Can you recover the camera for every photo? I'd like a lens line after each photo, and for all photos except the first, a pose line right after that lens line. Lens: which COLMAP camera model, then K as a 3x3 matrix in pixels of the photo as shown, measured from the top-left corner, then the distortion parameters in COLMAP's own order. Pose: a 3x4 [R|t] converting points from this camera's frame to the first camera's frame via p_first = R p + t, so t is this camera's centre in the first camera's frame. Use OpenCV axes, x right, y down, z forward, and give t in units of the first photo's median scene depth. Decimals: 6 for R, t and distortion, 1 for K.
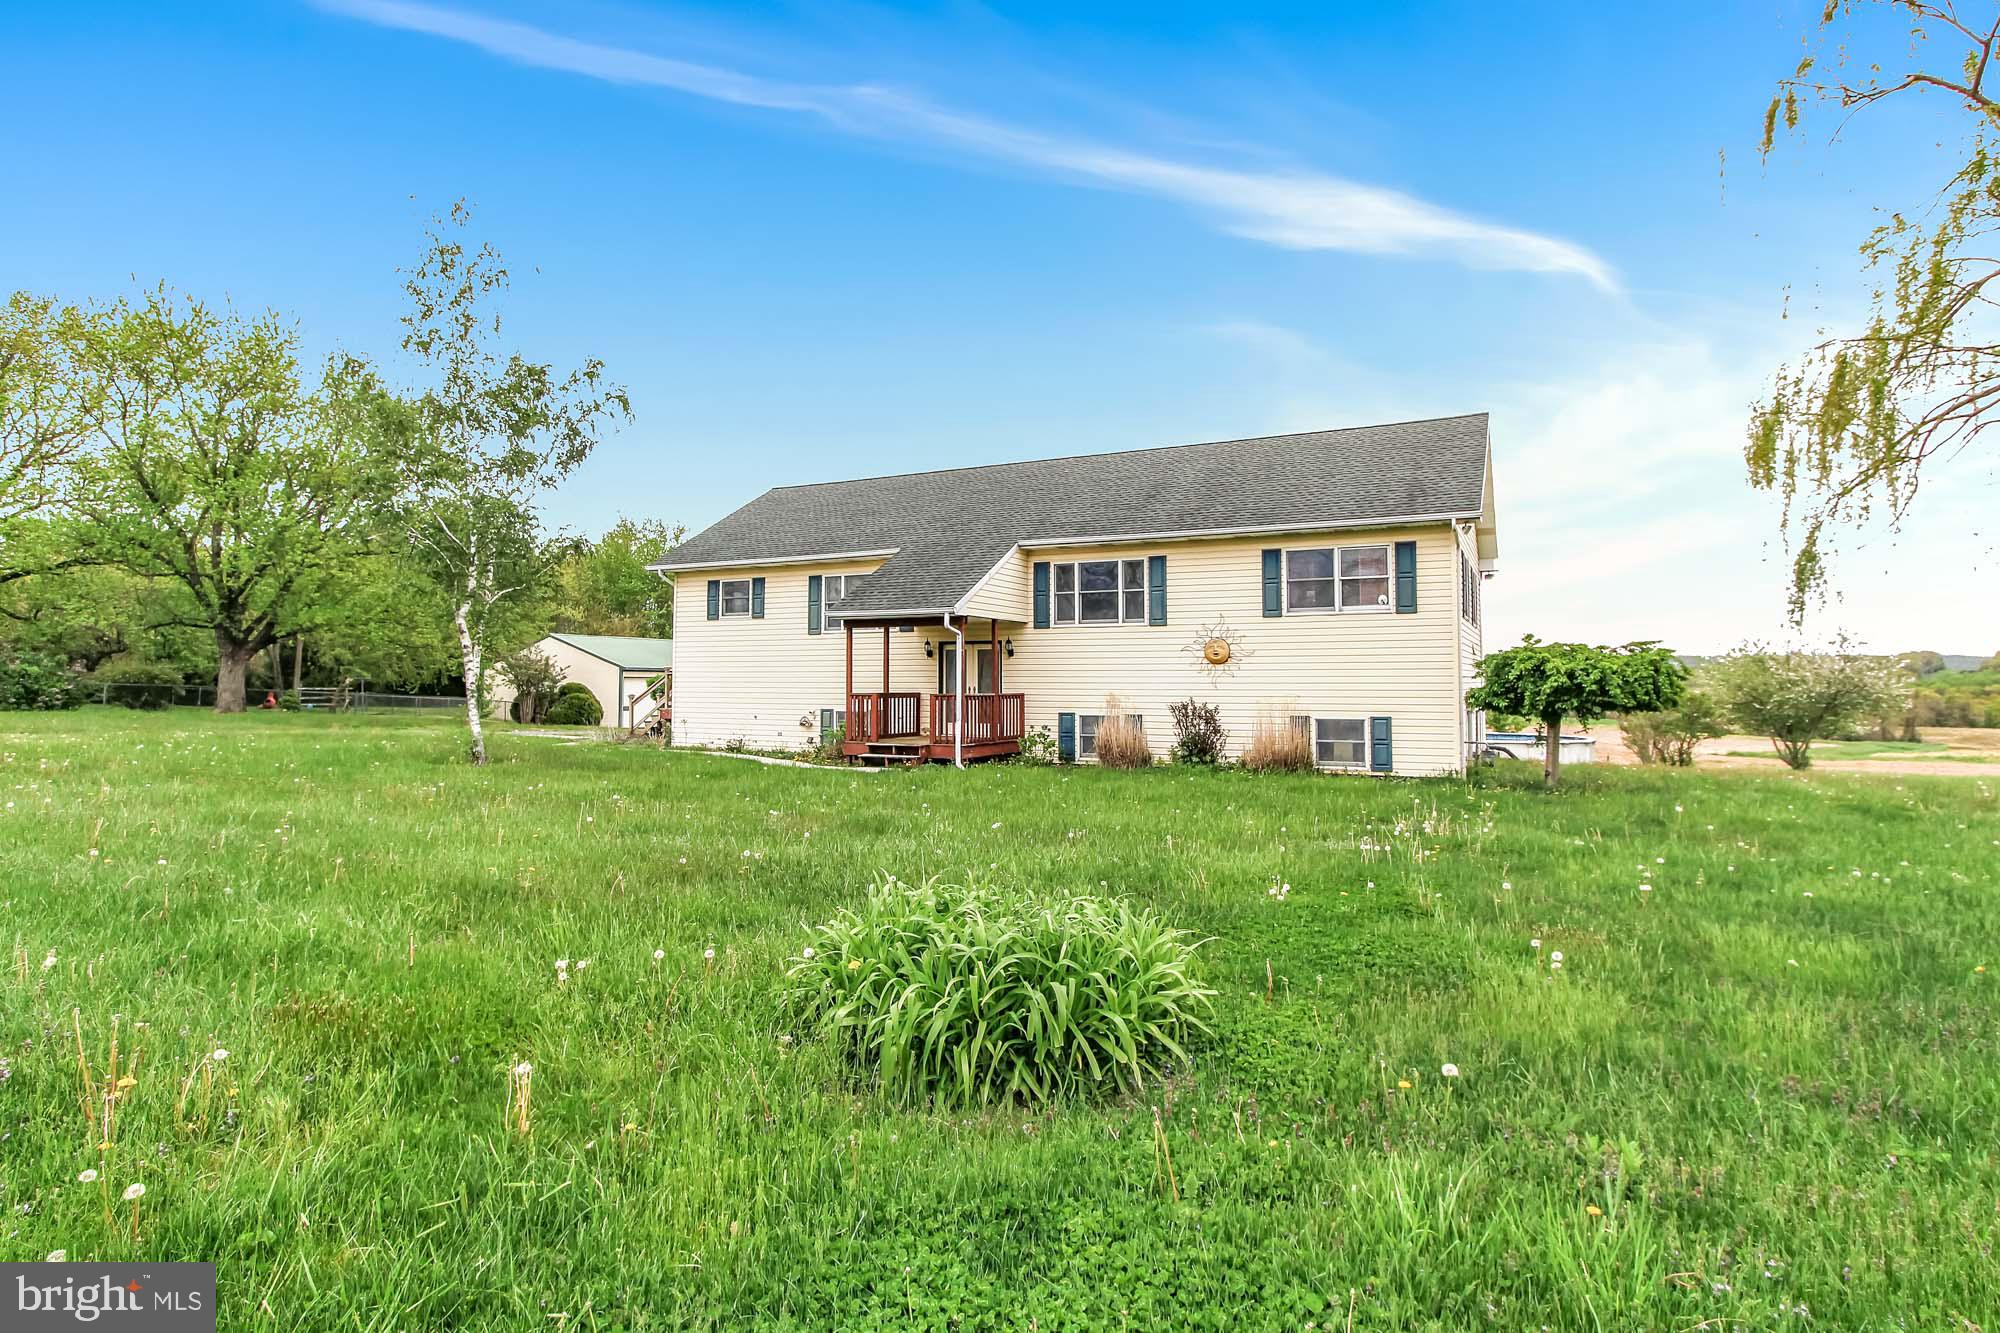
lens RADIAL K [[1062.9, 0, 1000.0], [0, 1062.9, 666.5], [0, 0, 1]] dist [-0.001127, -0.000115]
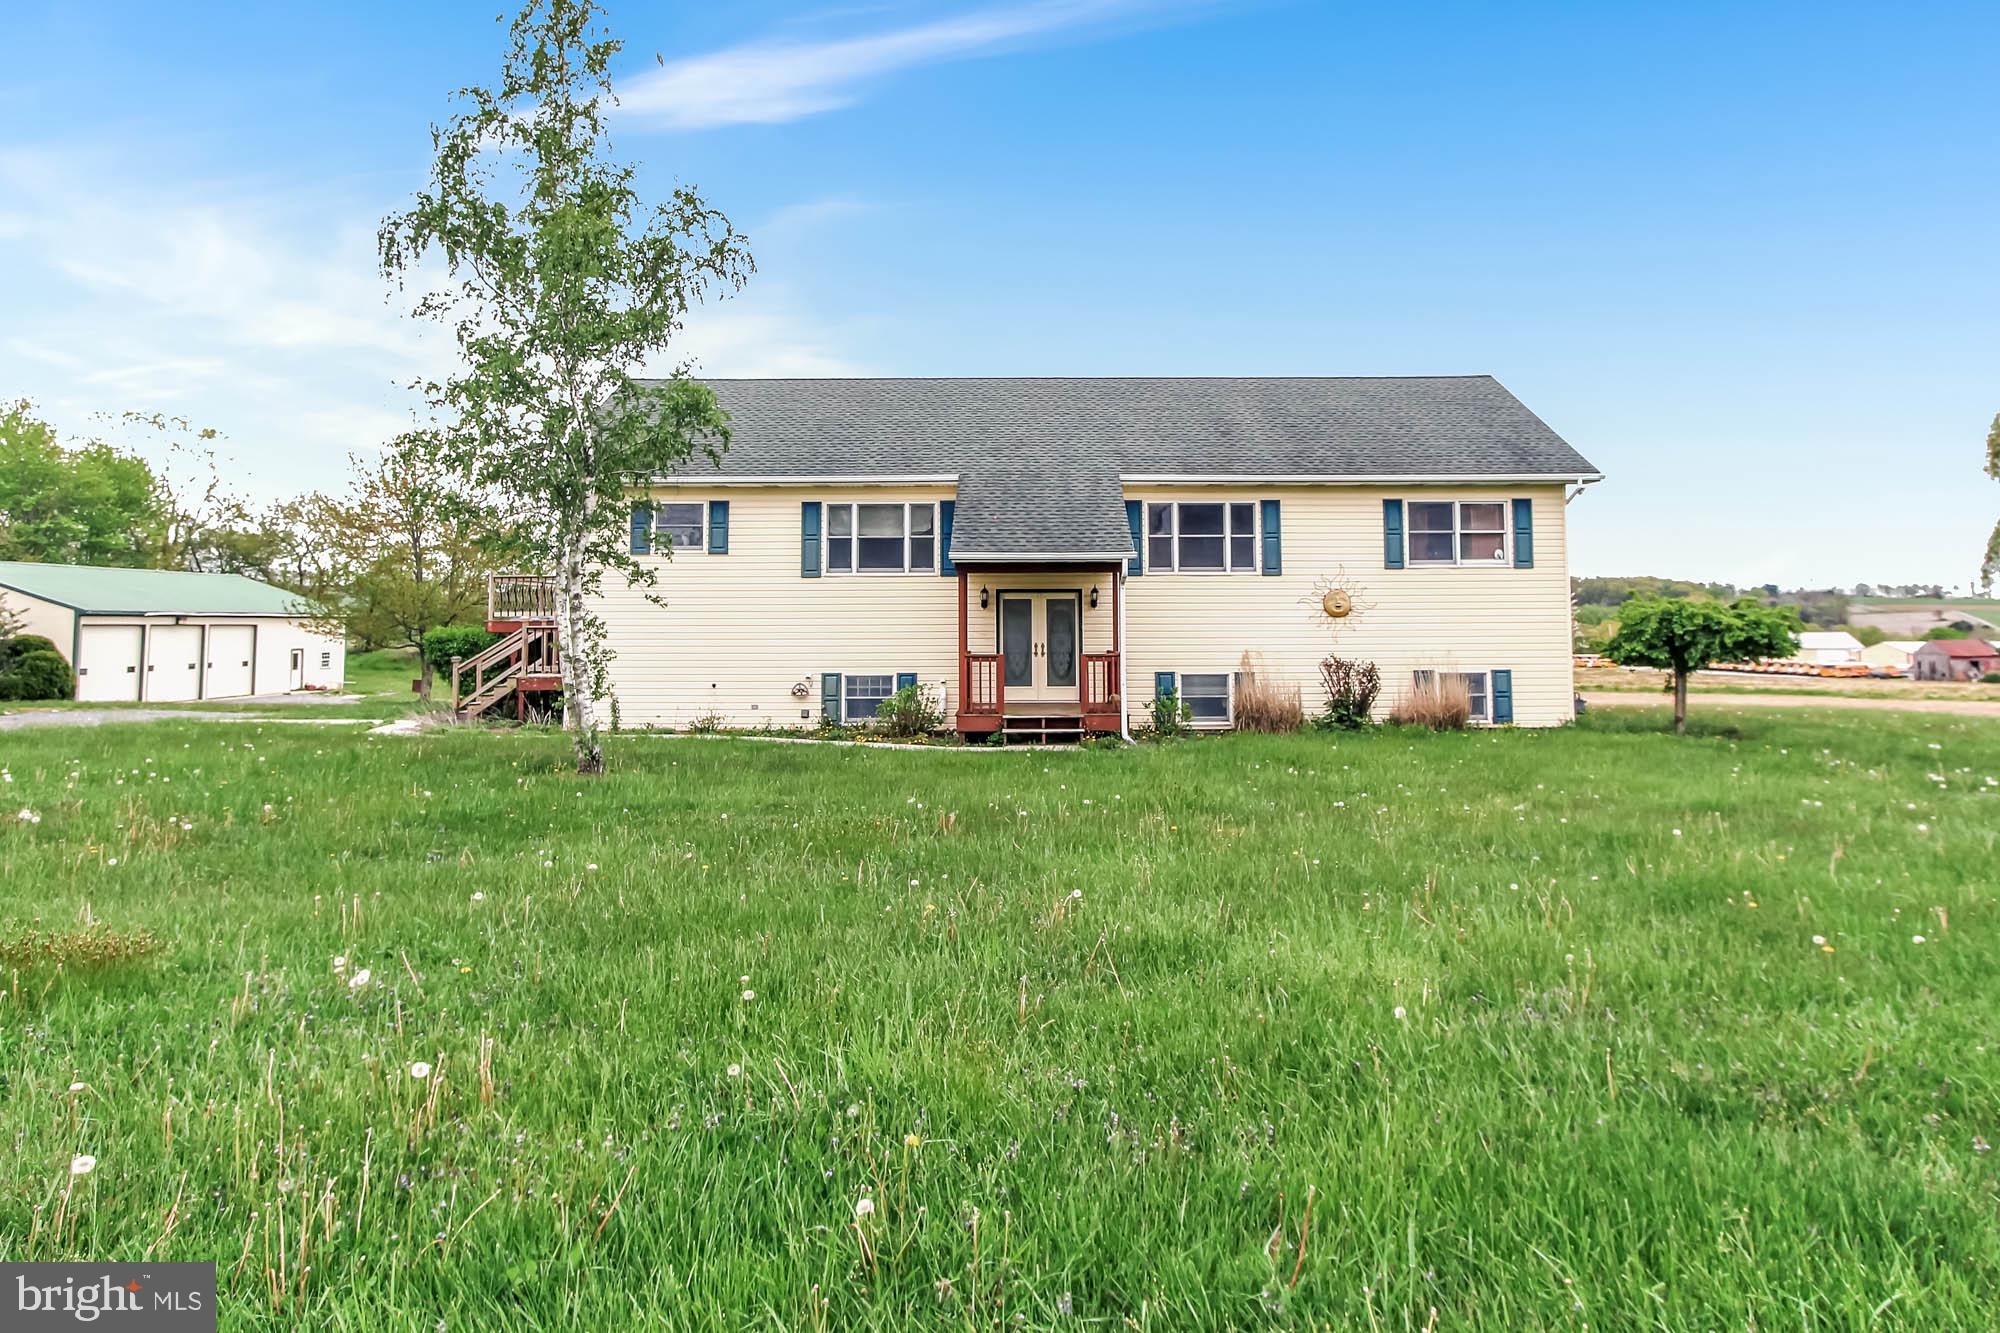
lens RADIAL K [[1063.6, 0, 999.3], [0, 1063.6, 618.6], [0, 0, 1]] dist [-0.002751, -0.000385]
pose [[0.889248, 0.001736, 0.457422, -0.483677], [-0.001793, 0.999998, -0.000310, -0.000243], [-0.457422, -0.000545, 0.889250, 0.286076]]
